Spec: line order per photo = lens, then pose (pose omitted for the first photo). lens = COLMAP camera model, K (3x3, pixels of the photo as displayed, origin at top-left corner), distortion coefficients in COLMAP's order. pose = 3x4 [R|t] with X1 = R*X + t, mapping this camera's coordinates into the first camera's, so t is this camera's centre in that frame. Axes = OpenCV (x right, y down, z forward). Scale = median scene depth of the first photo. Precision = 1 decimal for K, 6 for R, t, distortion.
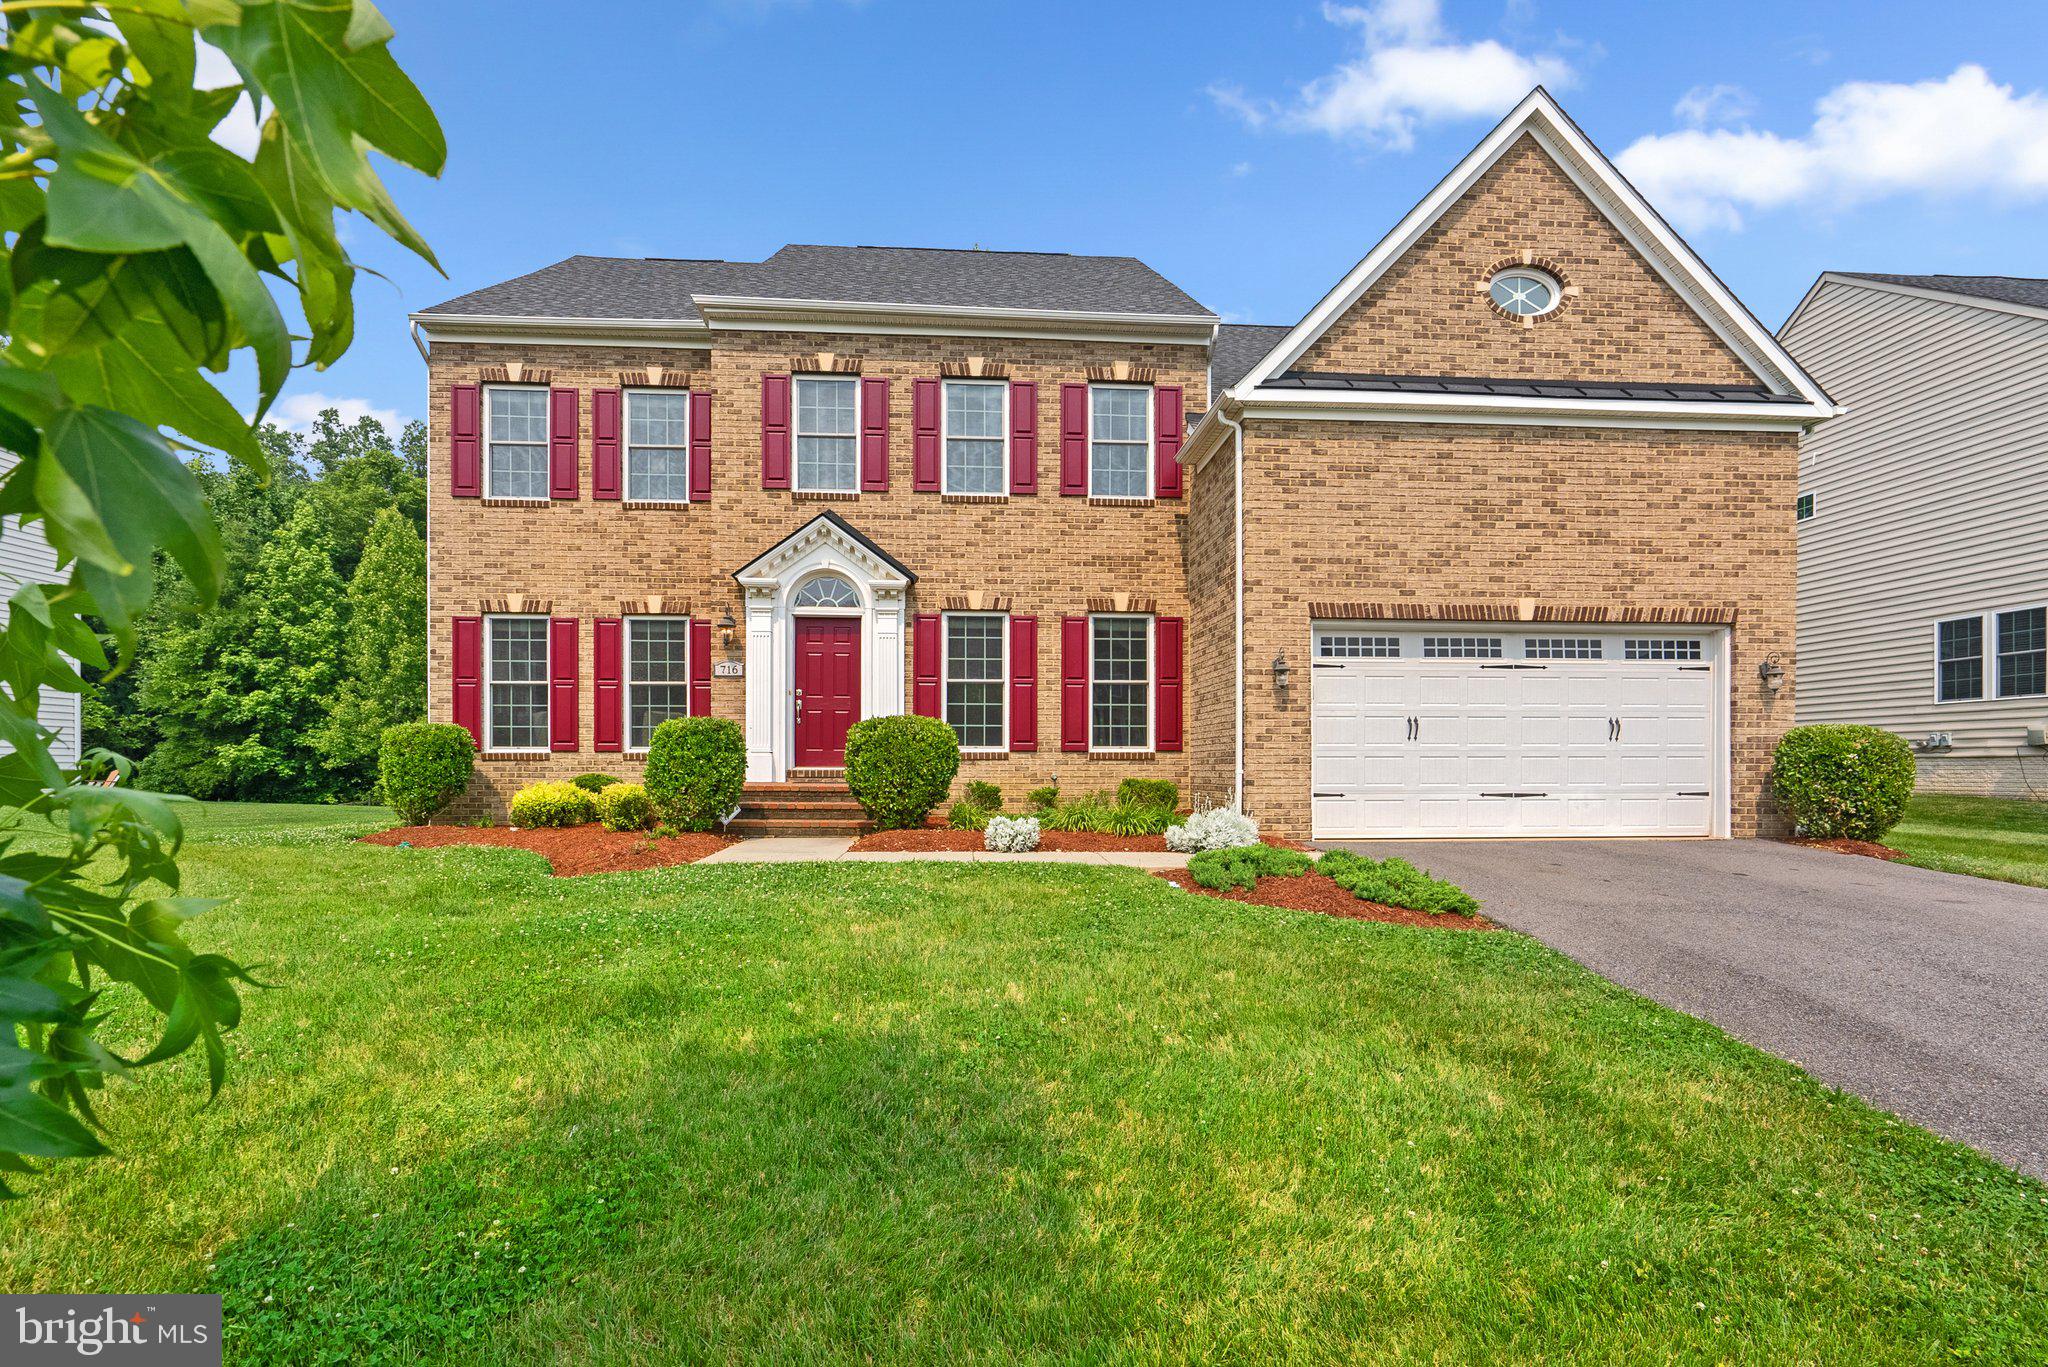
lens RADIAL K [[963.1, 0, 1026.0], [0, 963.1, 774.0], [0, 0, 1]] dist [-0.001007, 0.000474]
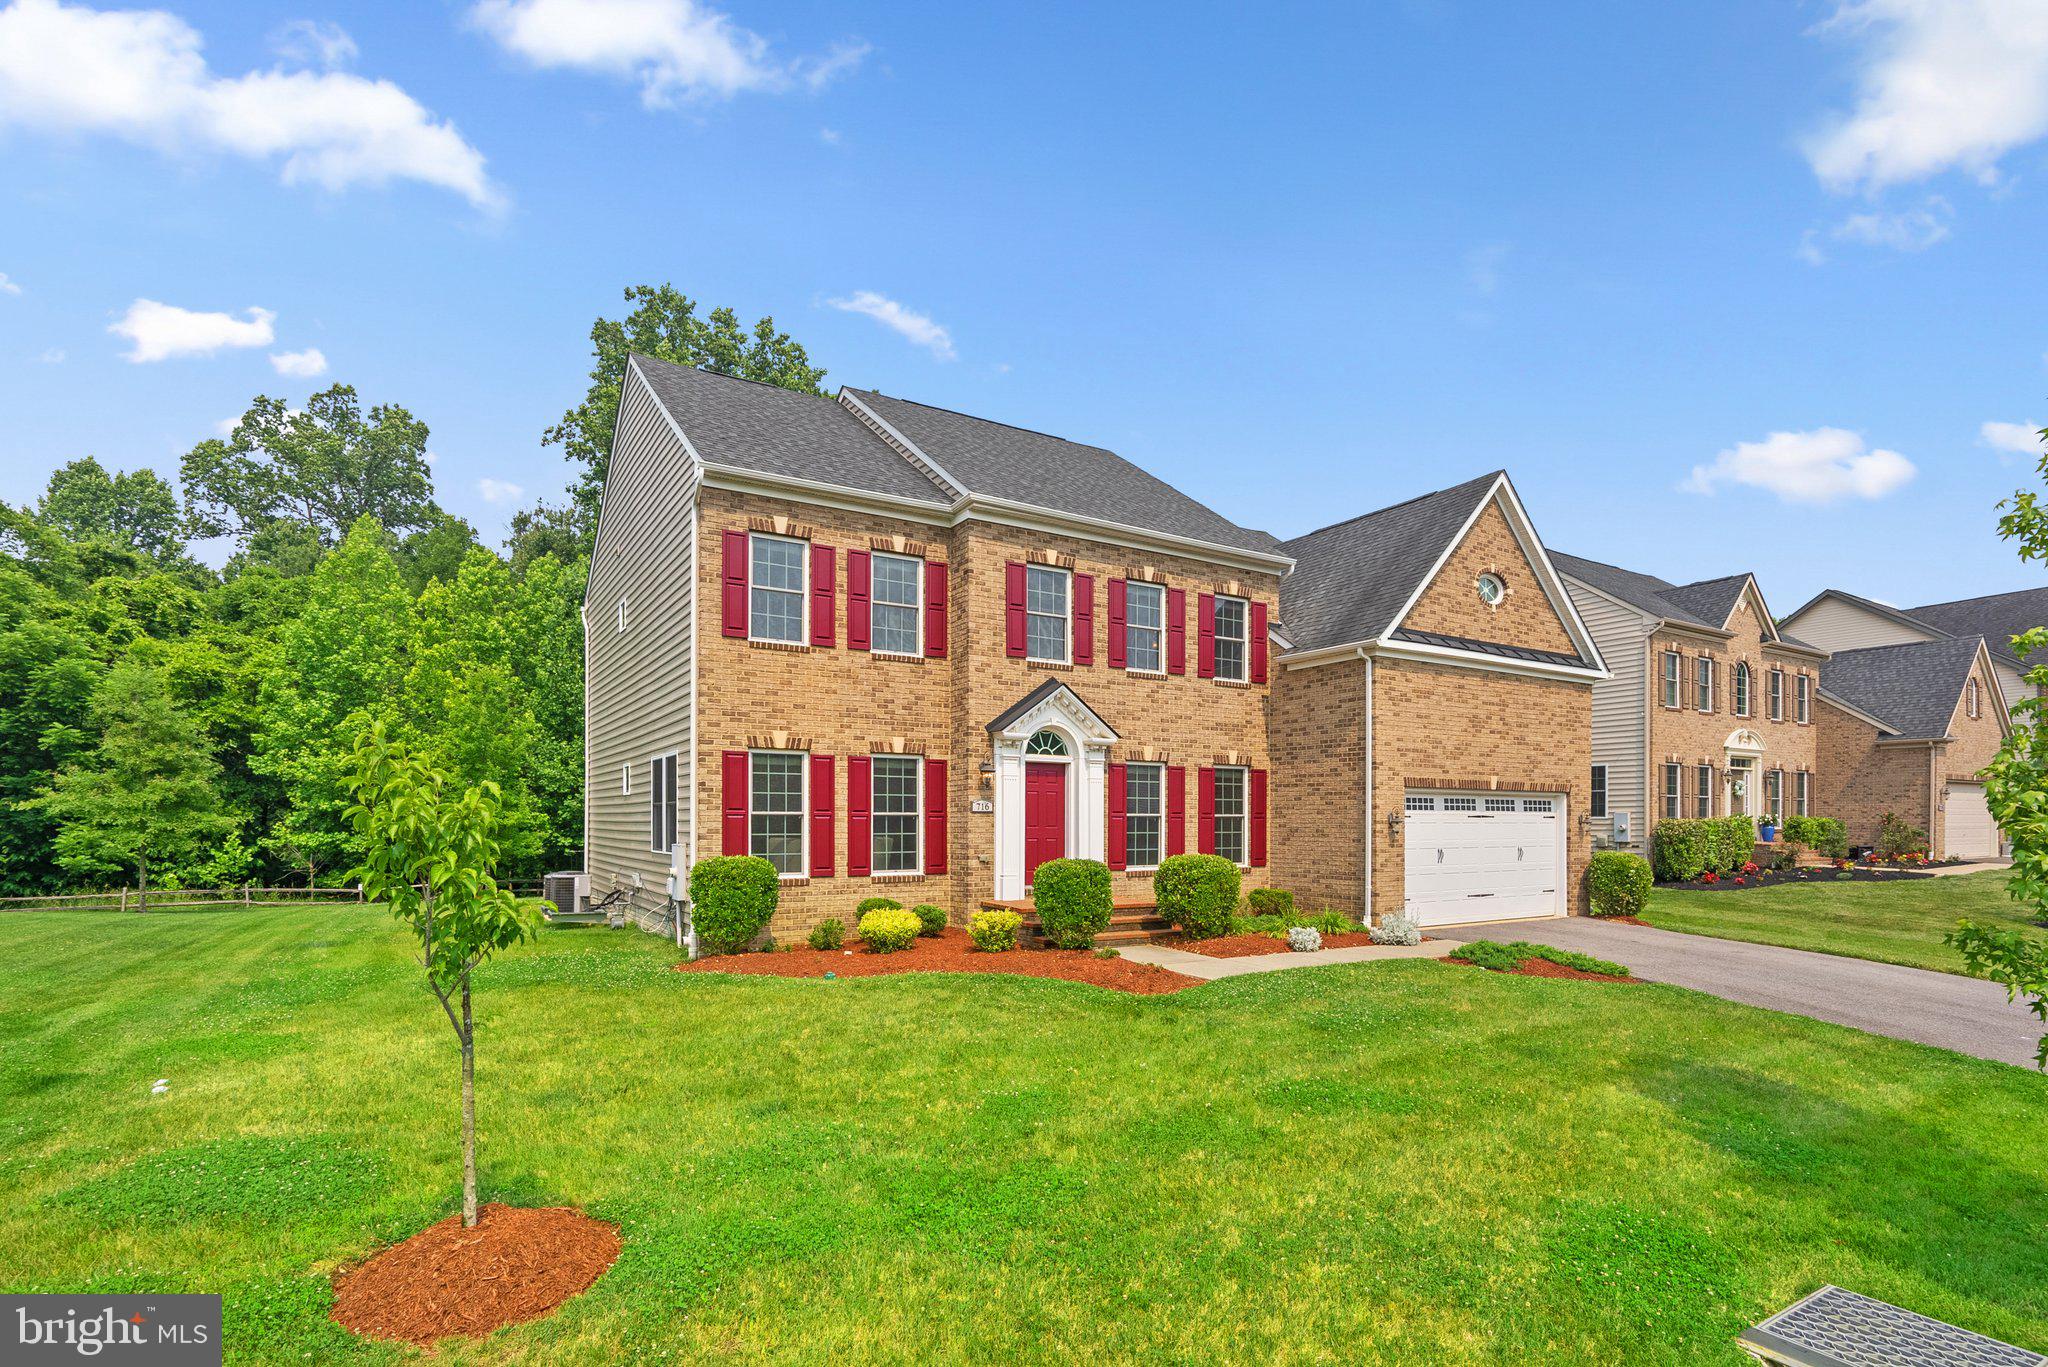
lens RADIAL K [[985.2, 0, 1057.2], [0, 985.2, 827.7], [0, 0, 1]] dist [-0.000882, -0.000064]
pose [[0.883856, -0.000257, 0.467760, -0.911810], [0.001148, 0.999998, -0.001619, -0.091741], [-0.467758, 0.001968, 0.883854, -0.134911]]
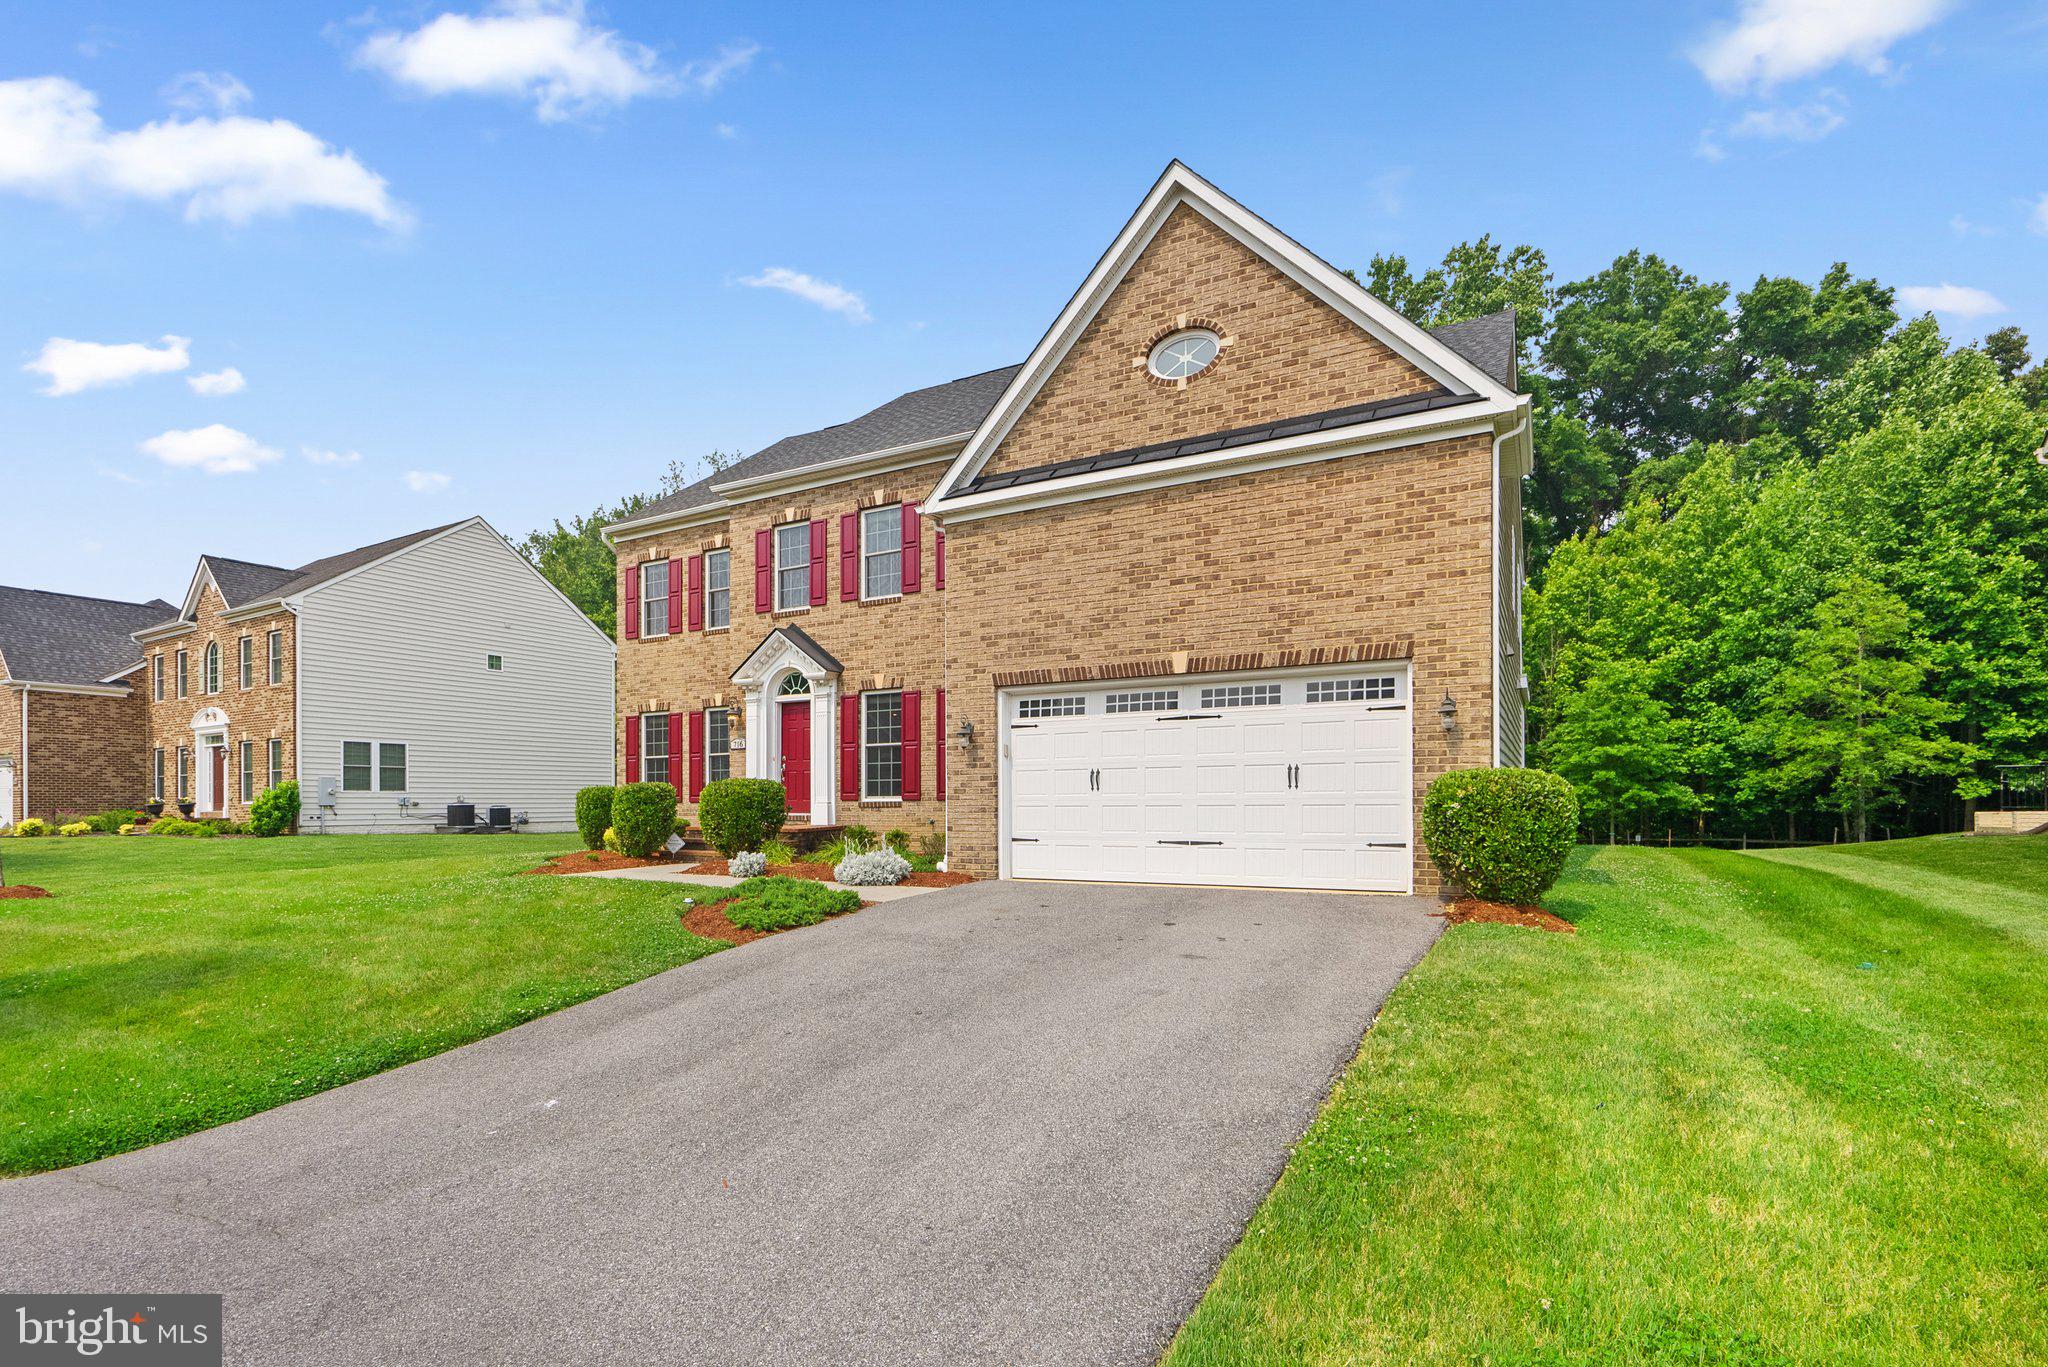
lens RADIAL K [[973.1, 0, 1018.2], [0, 973.1, 808.0], [0, 0, 1]] dist [-0.009114, -0.000022]
pose [[0.839647, -0.002197, -0.543128, 0.926373], [0.000094, 0.999992, -0.003899, -0.011218], [0.543133, 0.003223, 0.839641, 0.032513]]
